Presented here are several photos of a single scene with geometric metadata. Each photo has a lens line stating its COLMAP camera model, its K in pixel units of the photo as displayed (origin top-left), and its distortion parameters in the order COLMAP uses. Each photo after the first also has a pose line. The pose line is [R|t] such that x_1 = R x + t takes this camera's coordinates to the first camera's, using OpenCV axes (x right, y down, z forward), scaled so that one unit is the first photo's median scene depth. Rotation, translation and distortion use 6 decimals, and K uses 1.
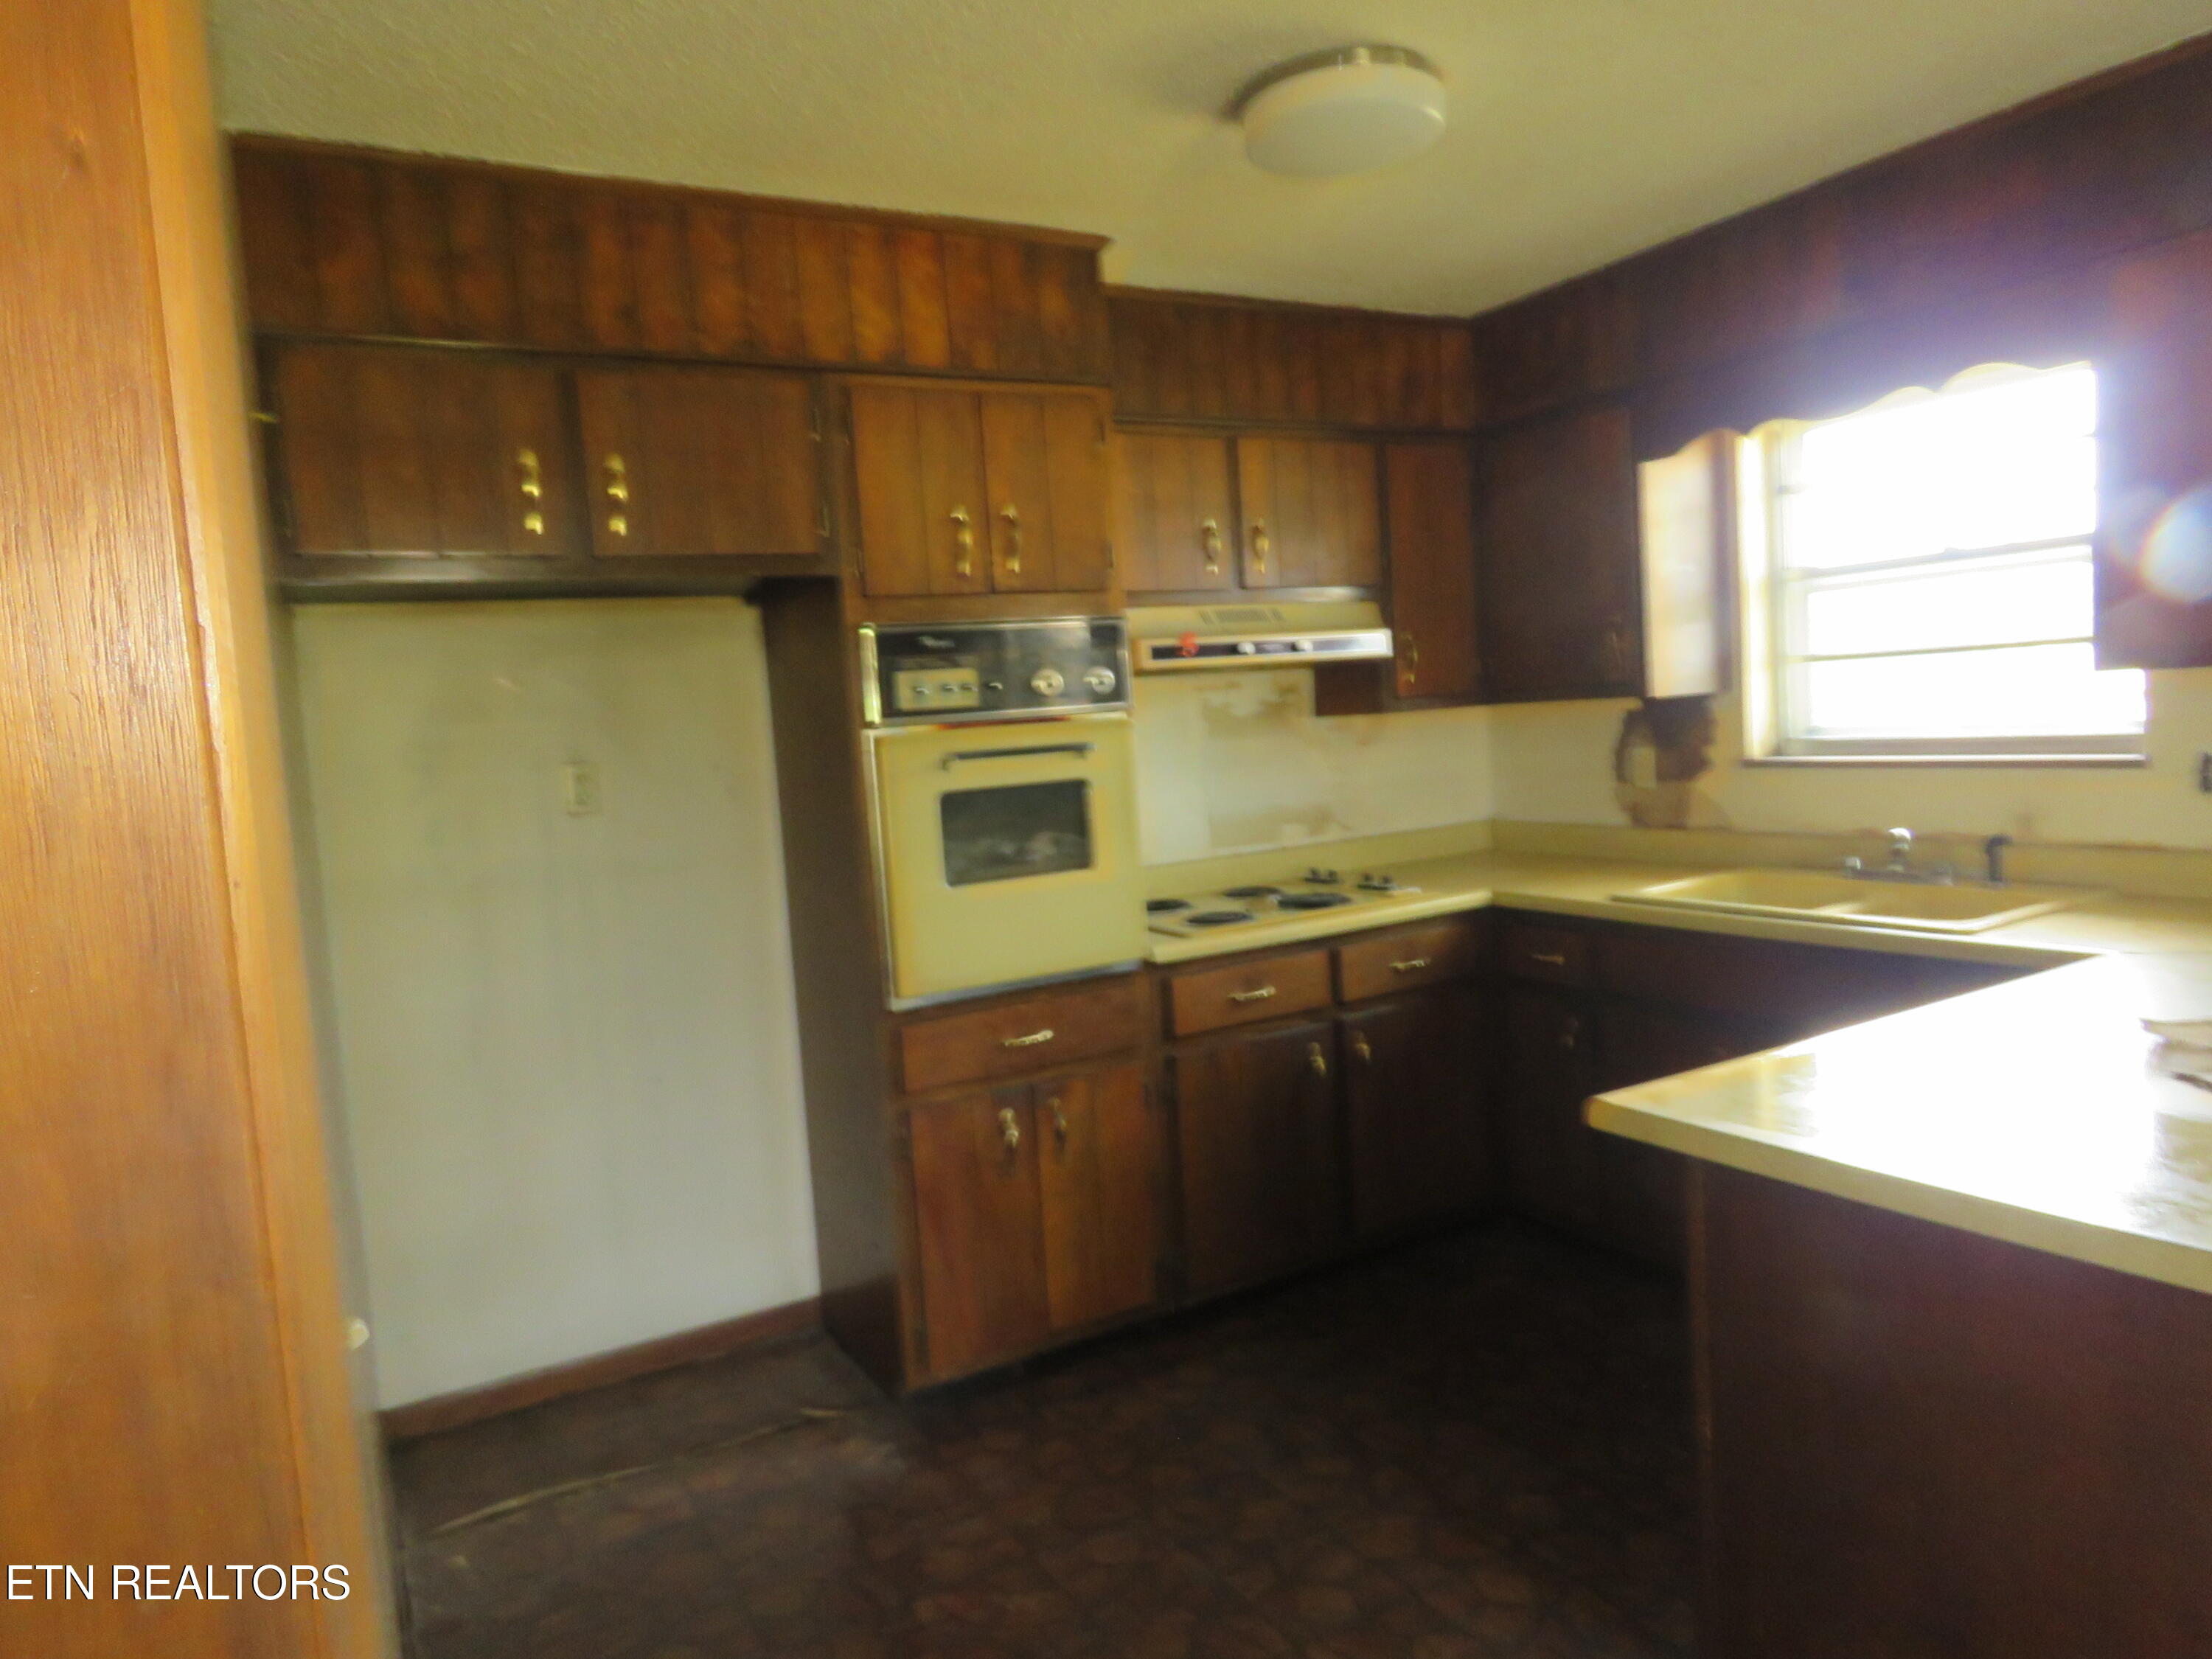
lens RADIAL K [[1429.8, 0, 1106.0], [0, 1429.8, 829.5], [0, 0, 1]] dist [-0.000707, 0.001407]
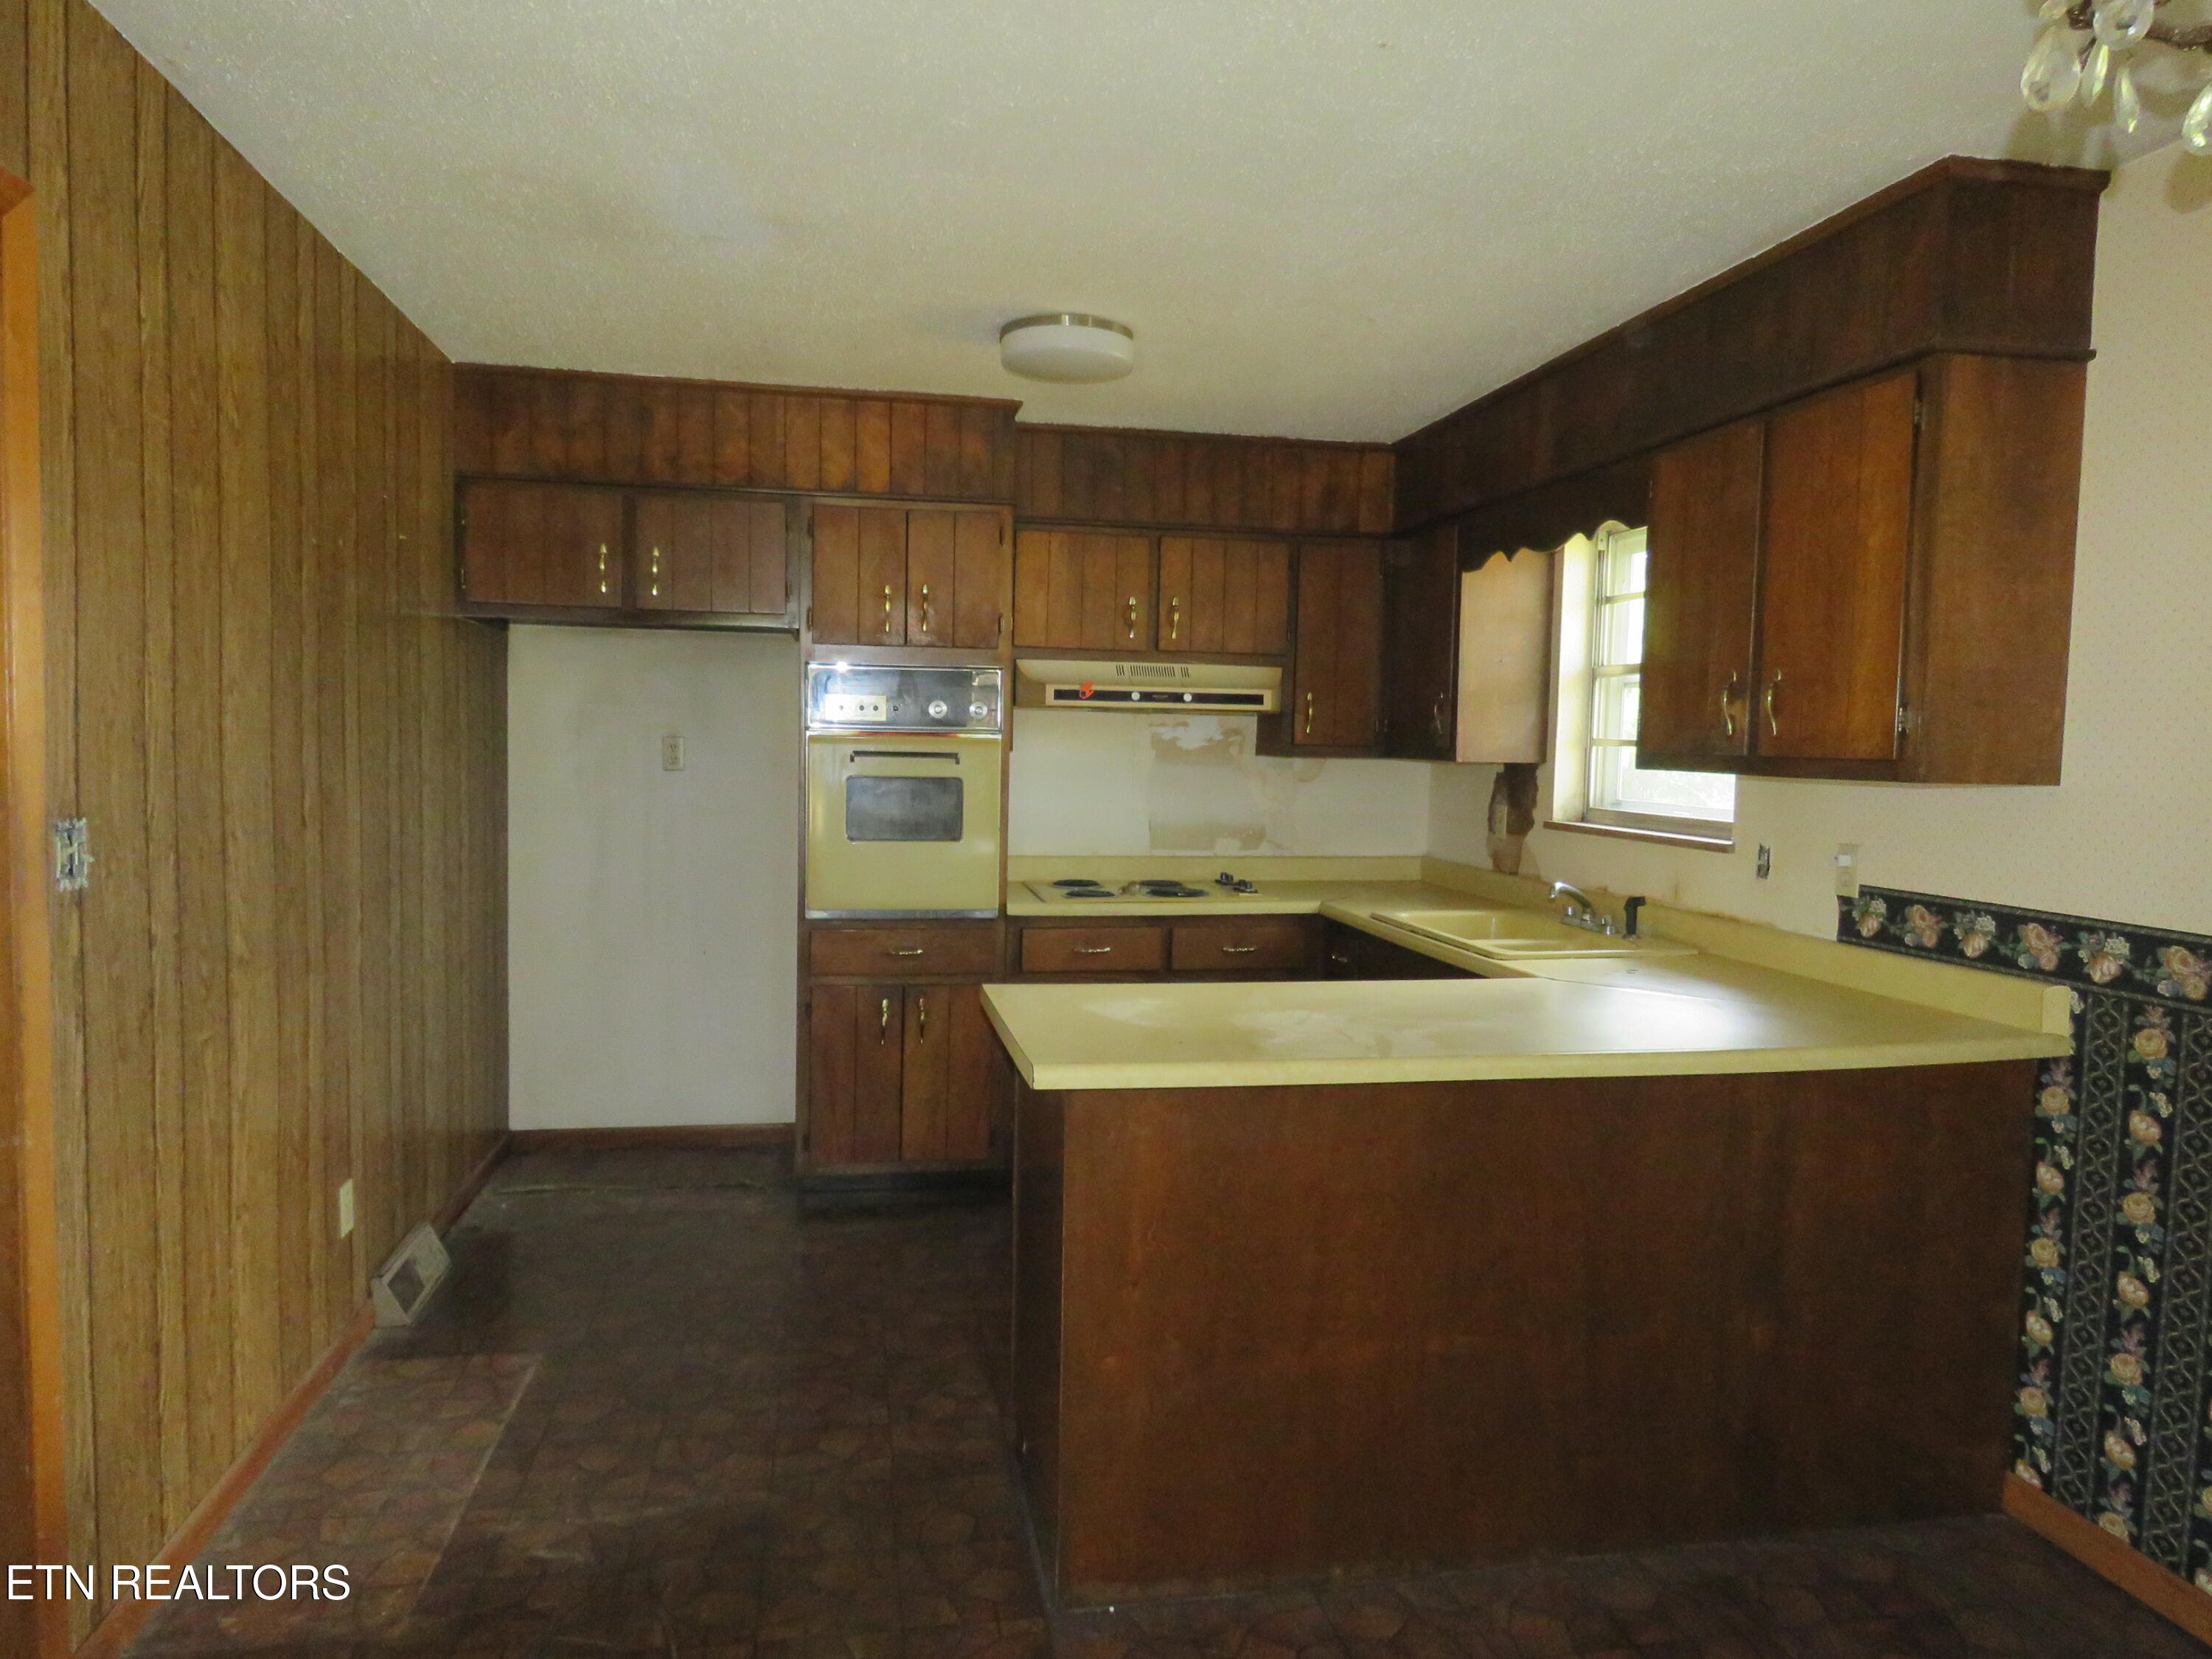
lens RADIAL K [[1429.8, 0, 1106.0], [0, 1429.8, 829.5], [0, 0, 1]] dist [-0.000707, 0.001407]
pose [[0.939902, 0.109603, -0.323376, 0.521801], [-0.112472, 0.993606, 0.009866, -0.013581], [0.322390, 0.027098, 0.946219, -0.268260]]
